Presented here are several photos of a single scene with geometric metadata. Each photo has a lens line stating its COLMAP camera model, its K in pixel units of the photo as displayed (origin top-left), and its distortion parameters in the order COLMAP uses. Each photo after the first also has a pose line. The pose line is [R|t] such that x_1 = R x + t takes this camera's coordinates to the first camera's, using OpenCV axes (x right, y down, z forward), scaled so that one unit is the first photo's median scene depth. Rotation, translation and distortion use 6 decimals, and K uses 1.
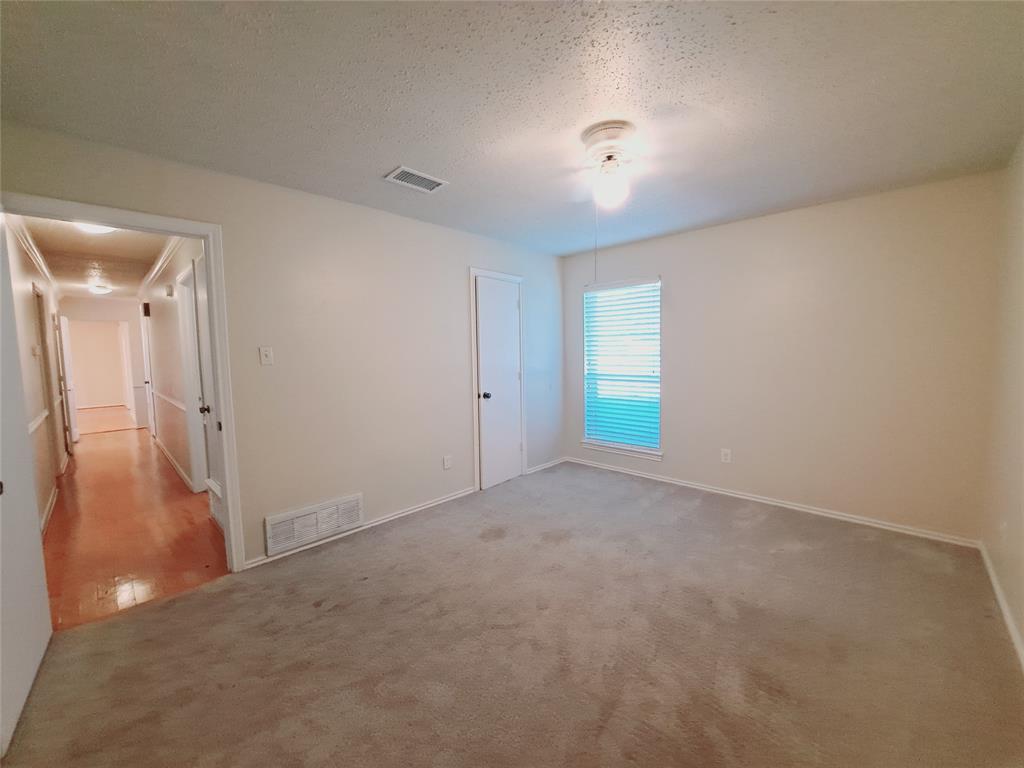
lens RADIAL K [[413.7, 0, 507.1], [0, 413.7, 379.7], [0, 0, 1]] dist [-0.014033, -0.000266]
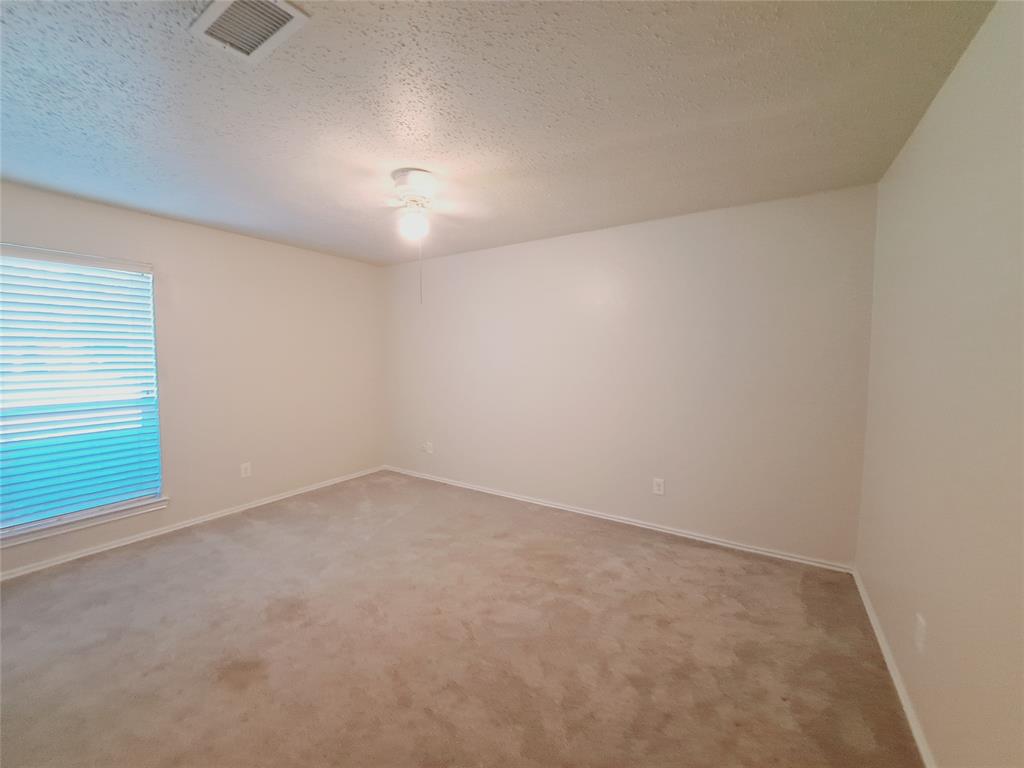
lens RADIAL K [[411.9, 0, 492.9], [0, 411.9, 382.6], [0, 0, 1]] dist [-0.014267, -0.000096]
pose [[-0.180385, -0.051232, 0.982261, -0.613608], [0.073291, 0.995166, 0.065364, -0.052252], [-0.980862, 0.083782, -0.175758, 0.665094]]
